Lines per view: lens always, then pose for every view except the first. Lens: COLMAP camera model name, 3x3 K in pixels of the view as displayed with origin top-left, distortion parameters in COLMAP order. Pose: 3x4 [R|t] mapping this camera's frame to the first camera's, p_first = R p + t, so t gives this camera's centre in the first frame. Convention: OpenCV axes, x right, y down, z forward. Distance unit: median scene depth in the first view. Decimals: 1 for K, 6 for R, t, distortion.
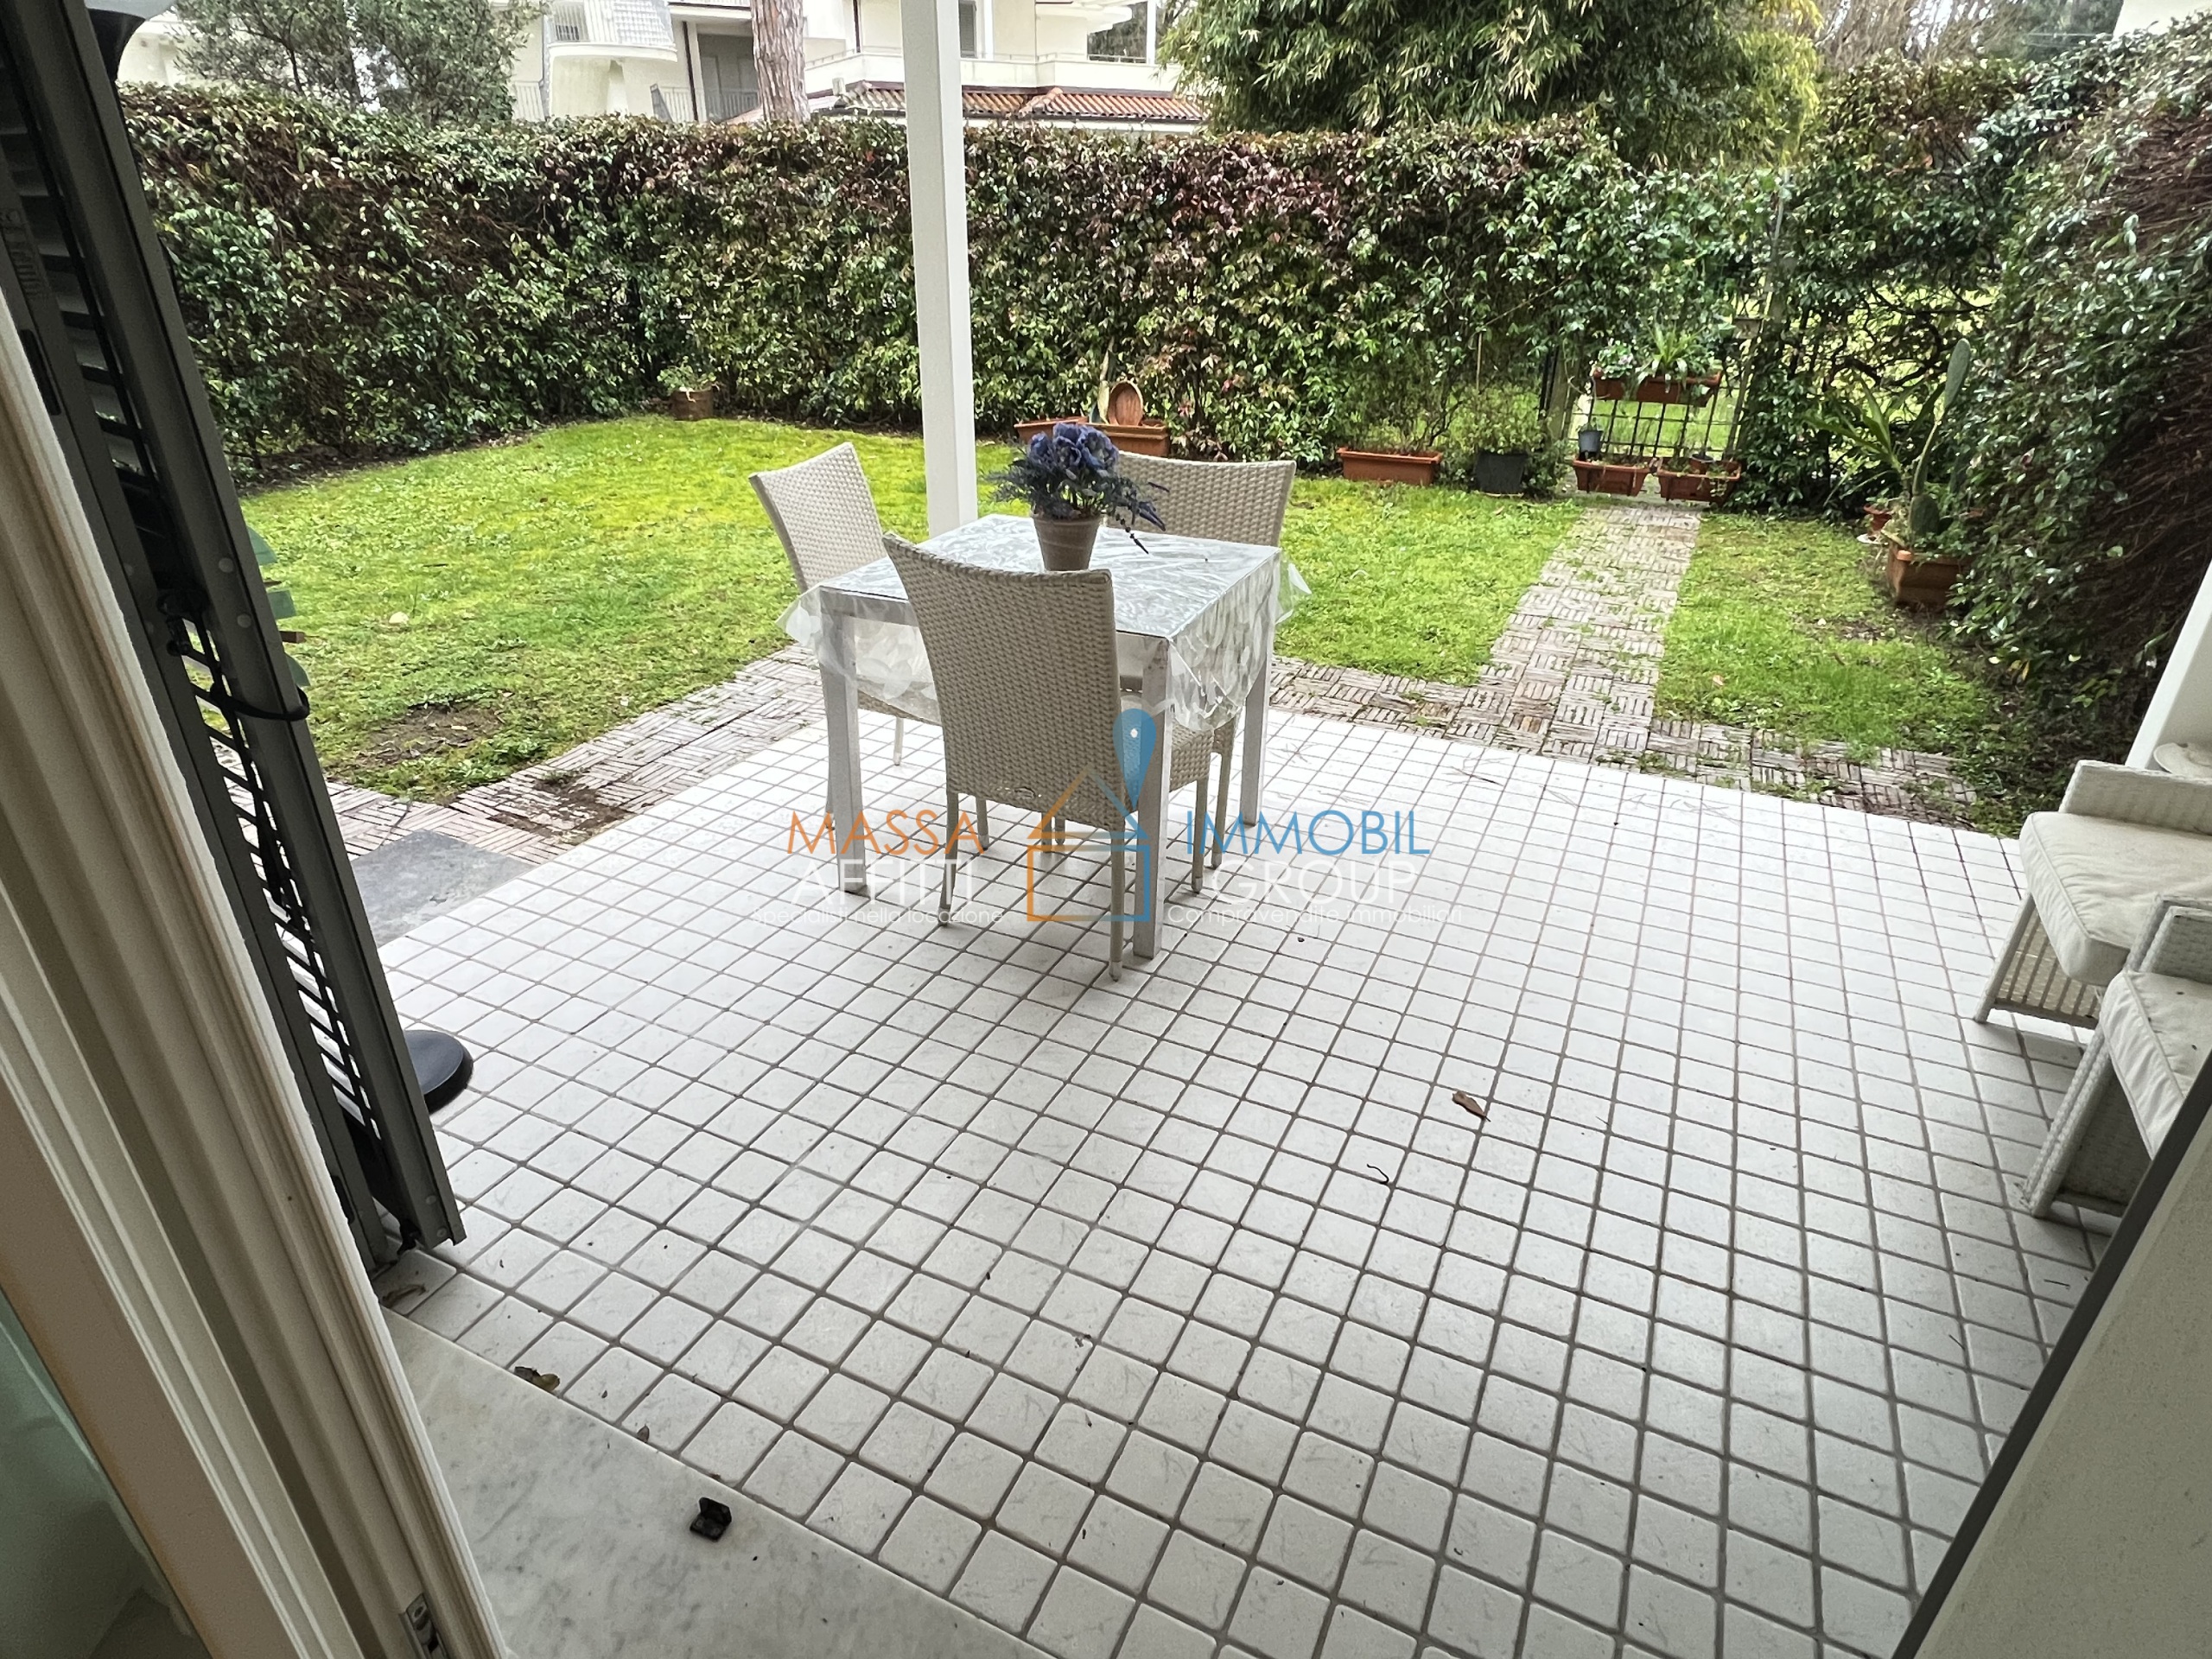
lens RADIAL K [[1242.4, 0, 1102.1], [0, 1242.4, 839.1], [0, 0, 1]] dist [-0.002205, -0.000025]
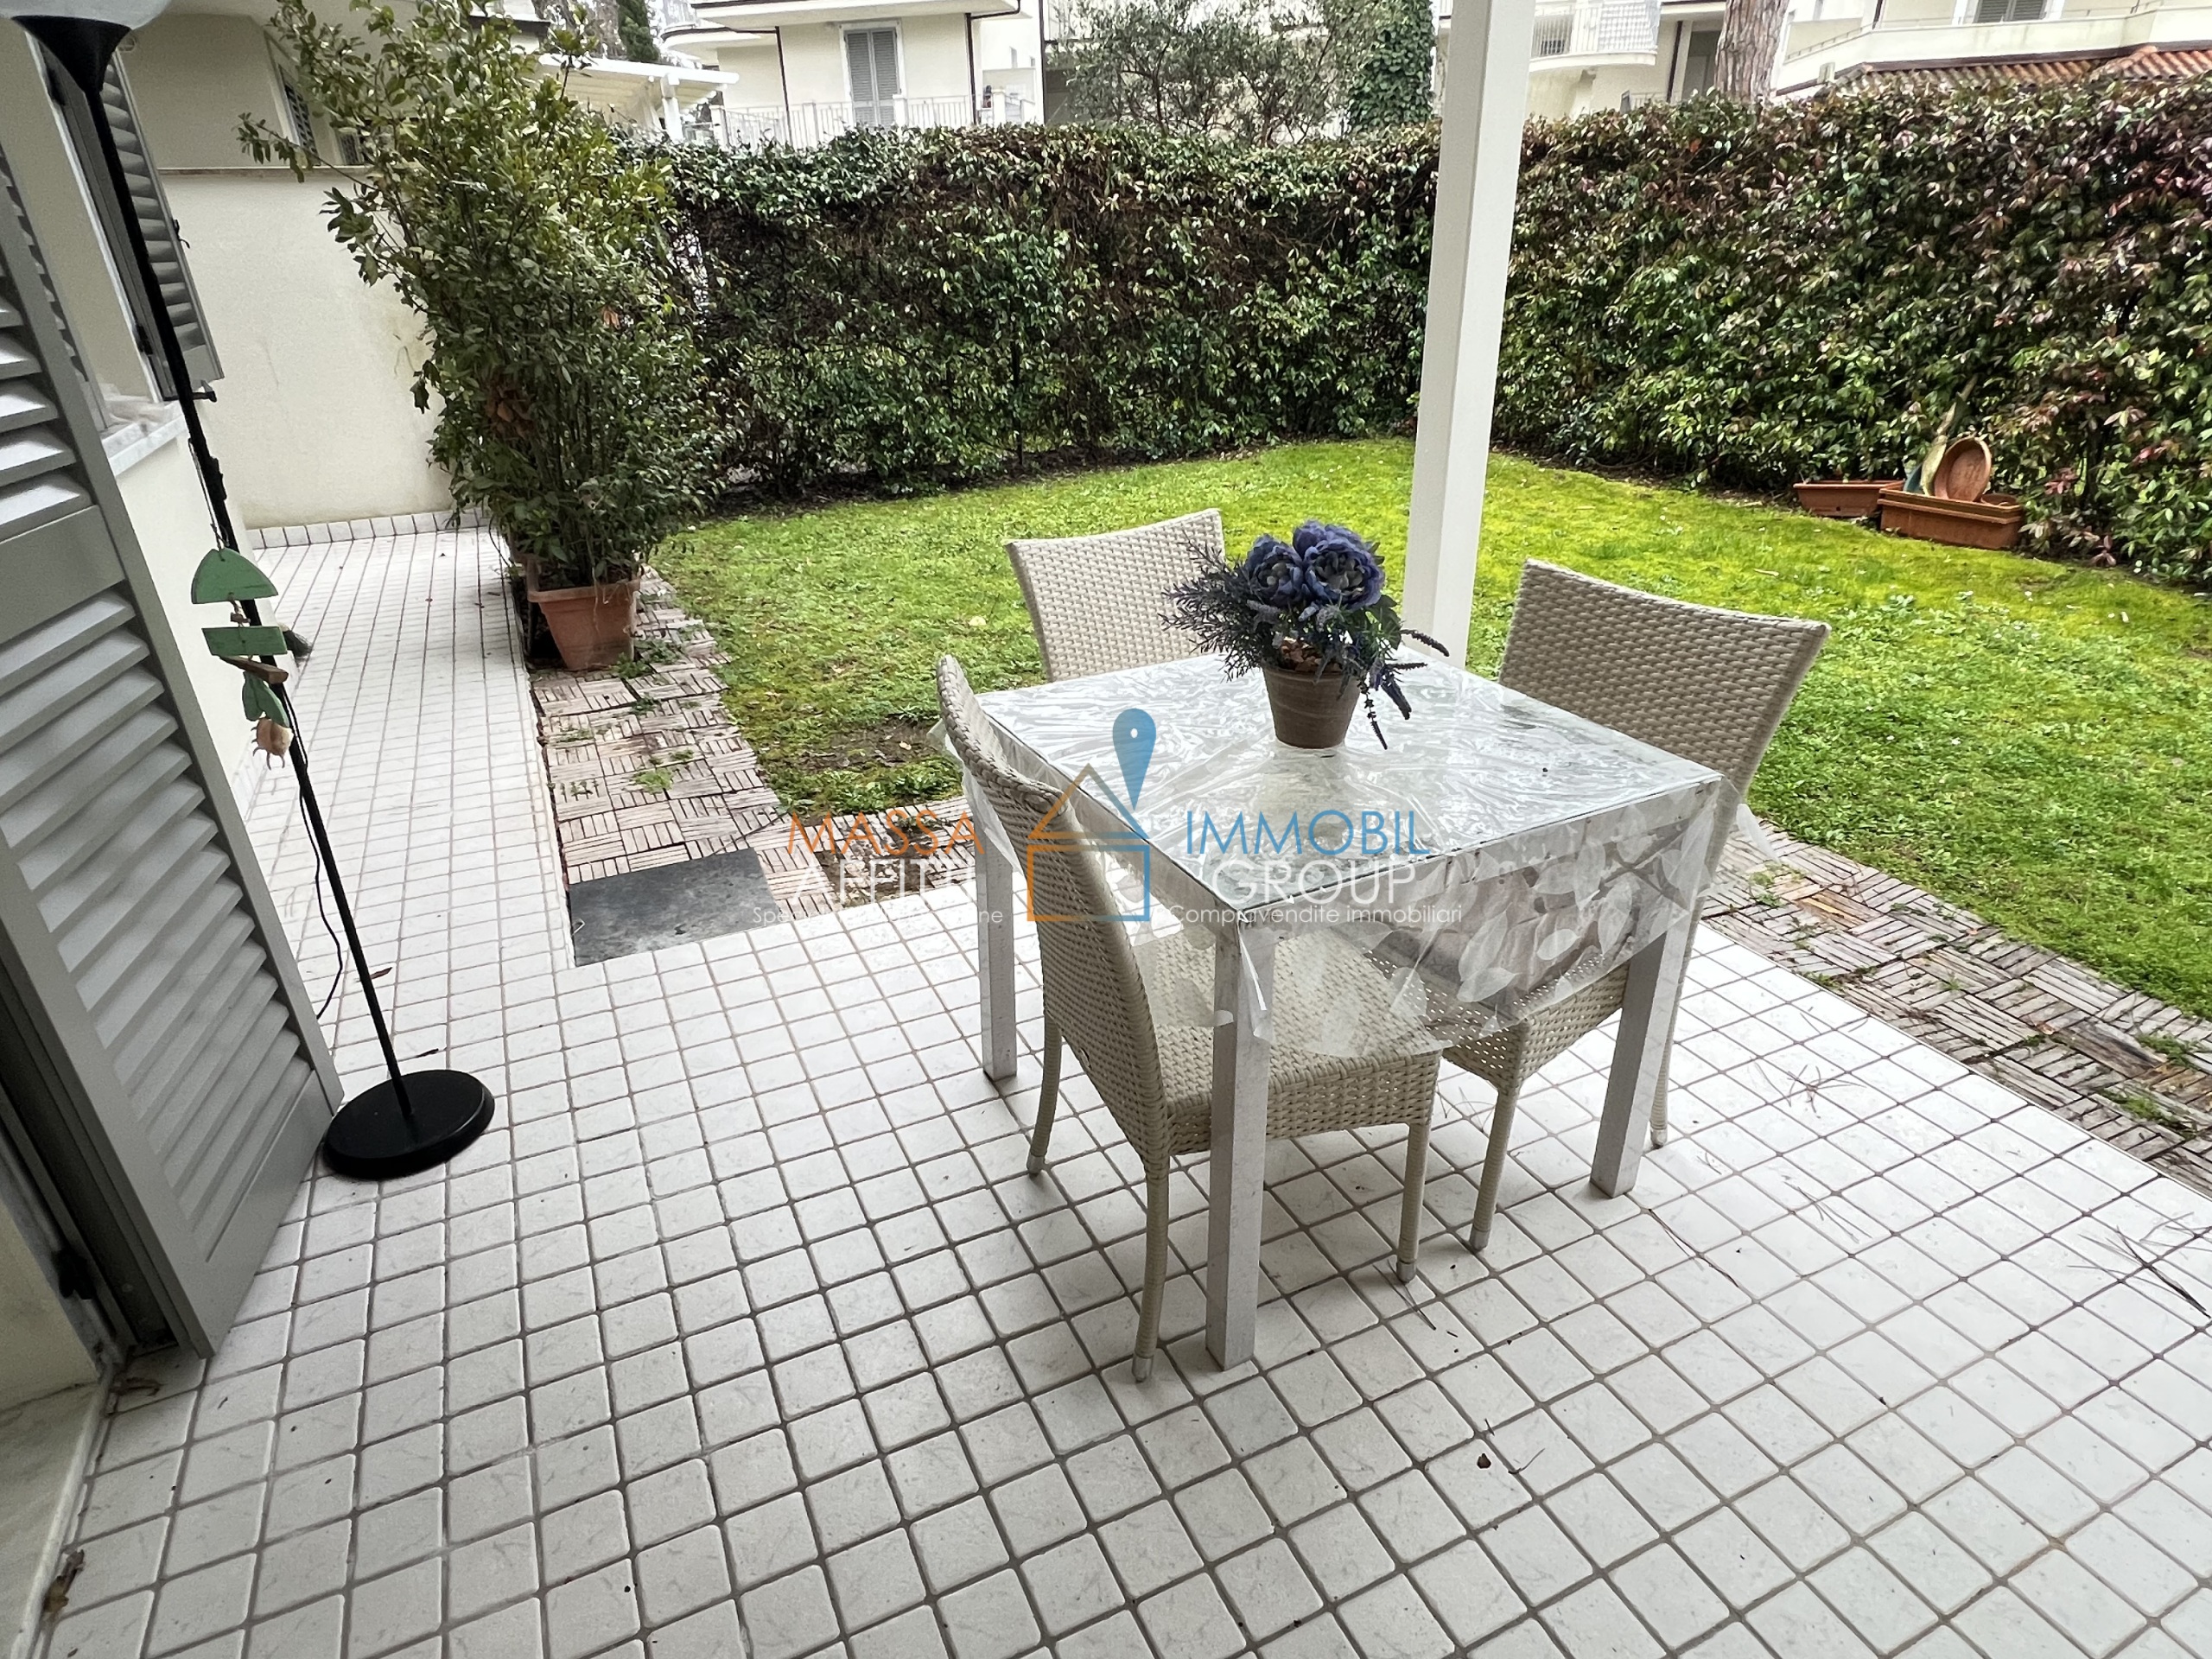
lens RADIAL K [[1242.4, 0, 1094.2], [0, 1242.4, 839.5], [0, 0, 1]] dist [-0.002205, -0.000025]
pose [[0.770259, 0.255574, -0.584281, 0.107372], [-0.261264, 0.962233, 0.076472, -0.071915], [0.581759, 0.093748, 0.807941, 0.157825]]
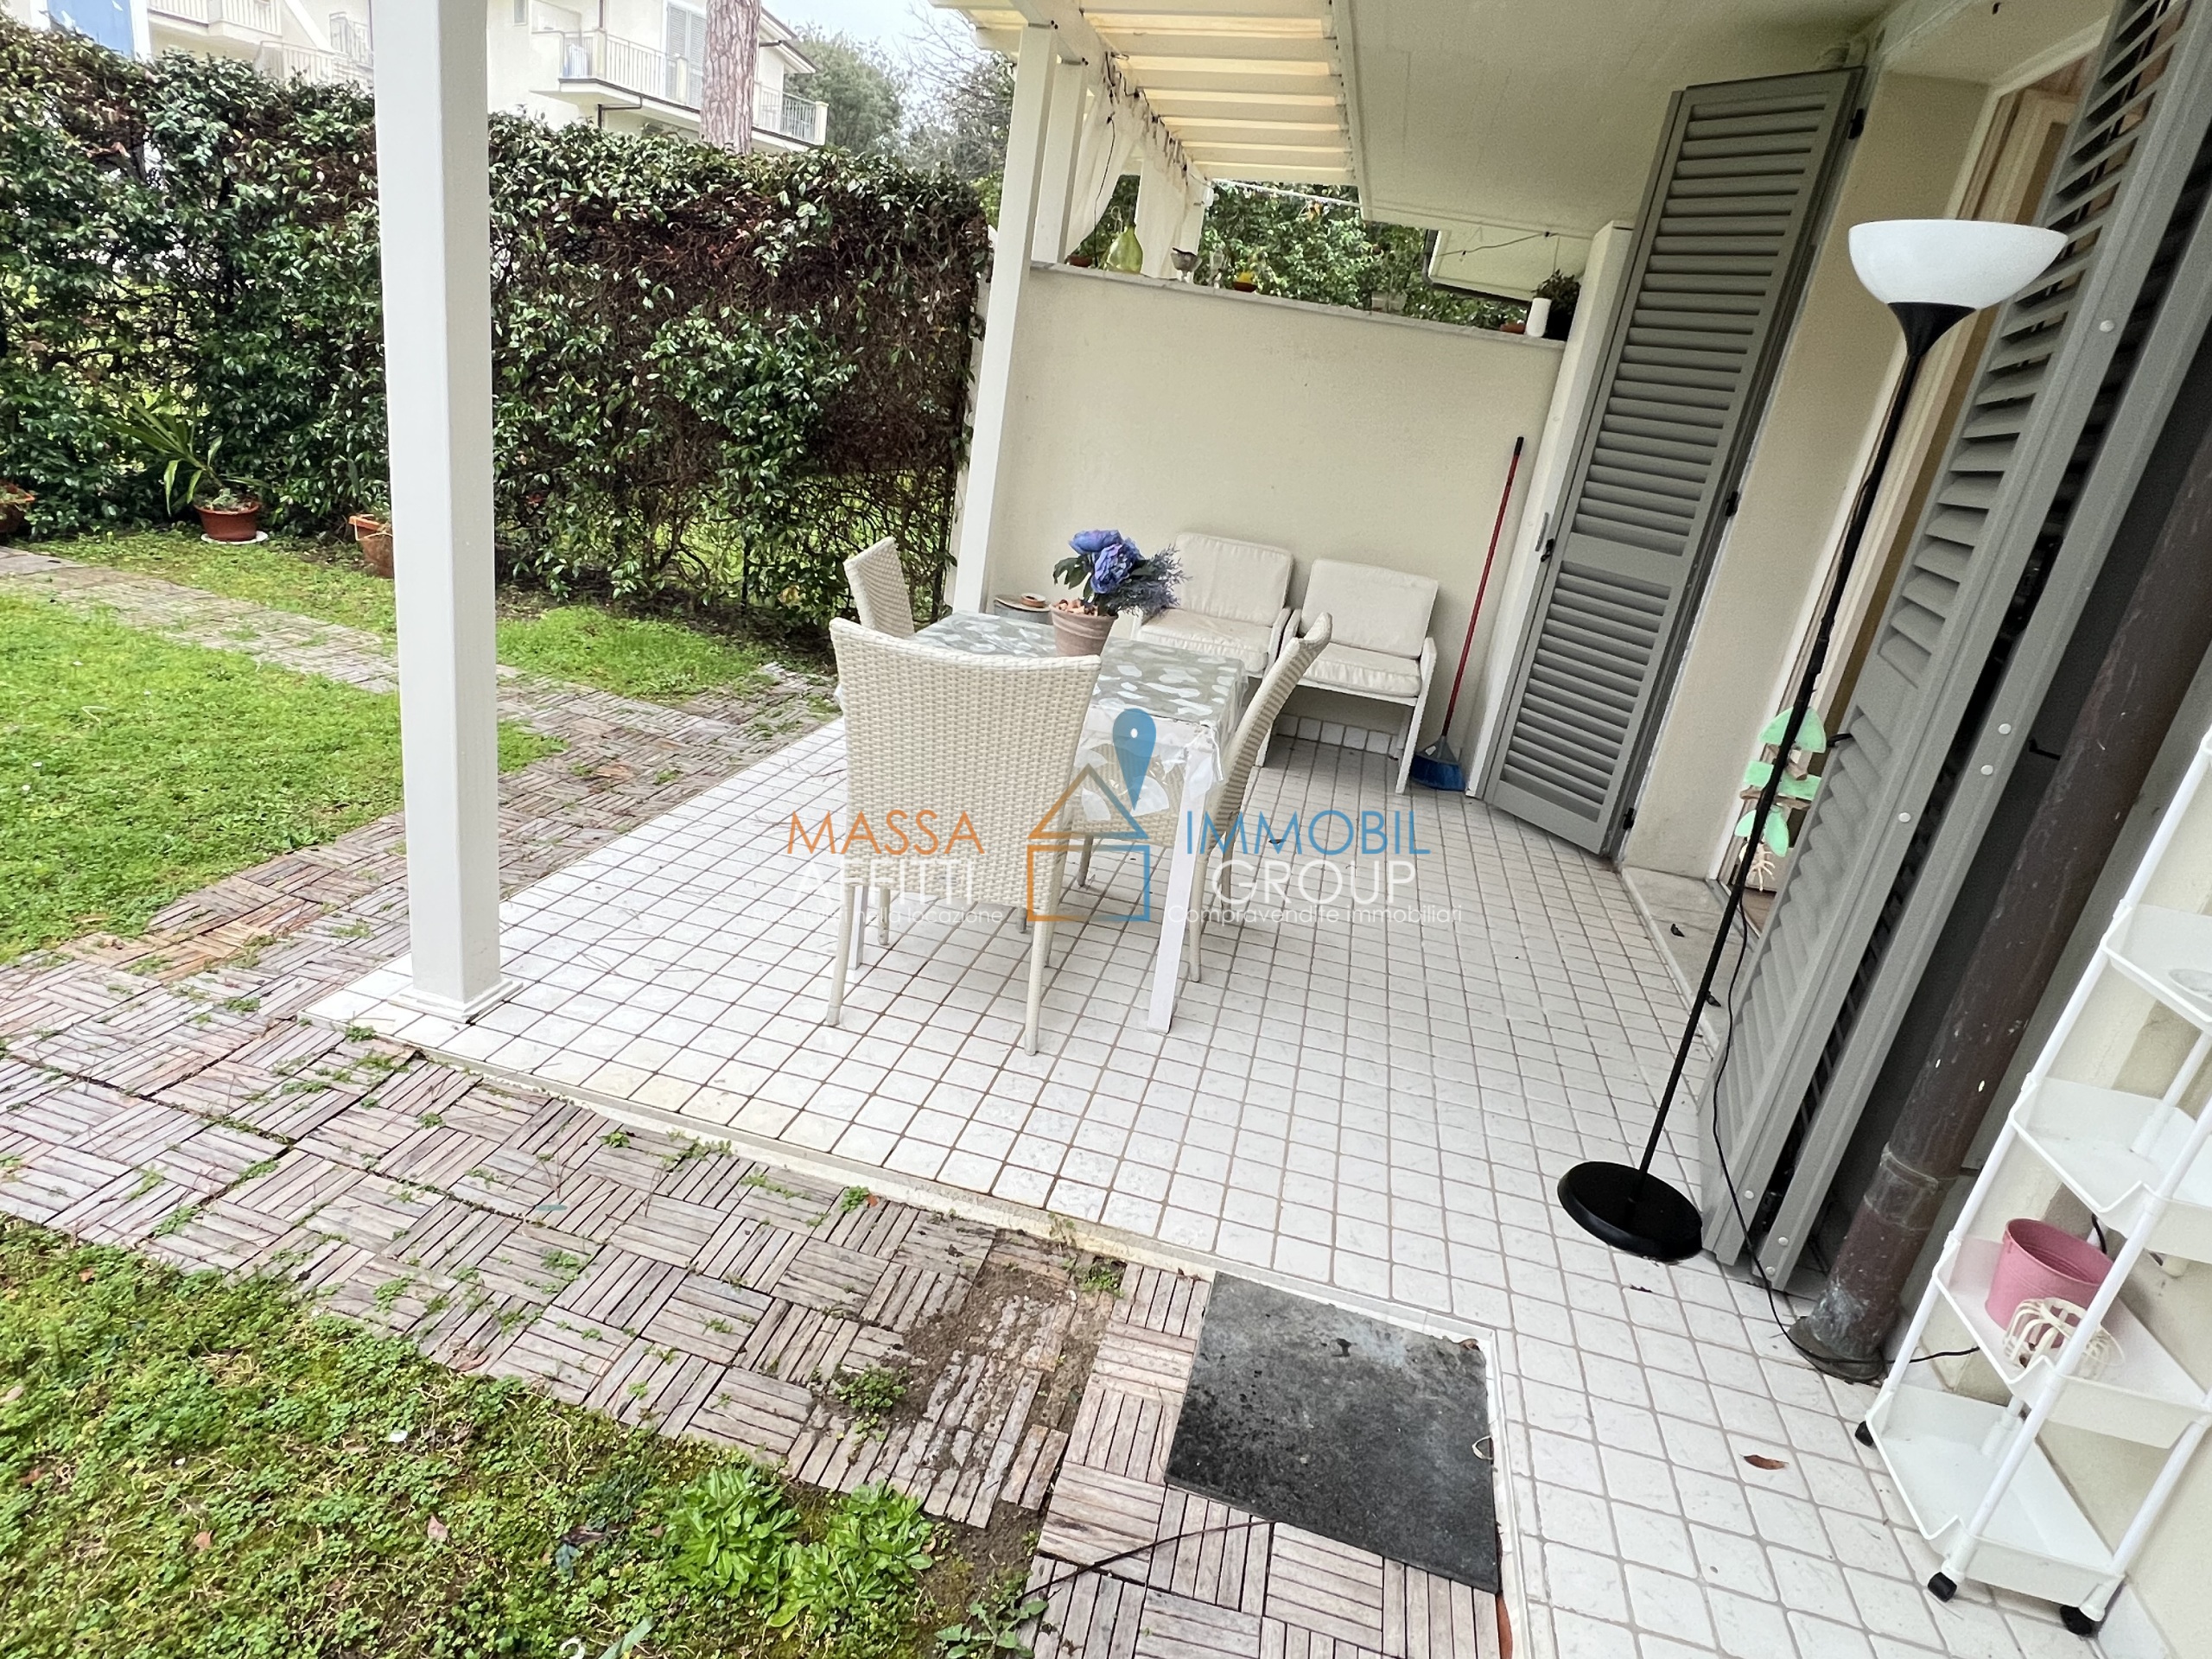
lens RADIAL K [[1242.4, 0, 1096.9], [0, 1242.4, 829.6], [0, 0, 1]] dist [-0.002205, -0.000025]
pose [[-0.217212, -0.377223, 0.900290, -0.404976], [0.306215, 0.849420, 0.429789, -0.212071], [-0.926850, 0.369038, -0.068992, 0.426351]]
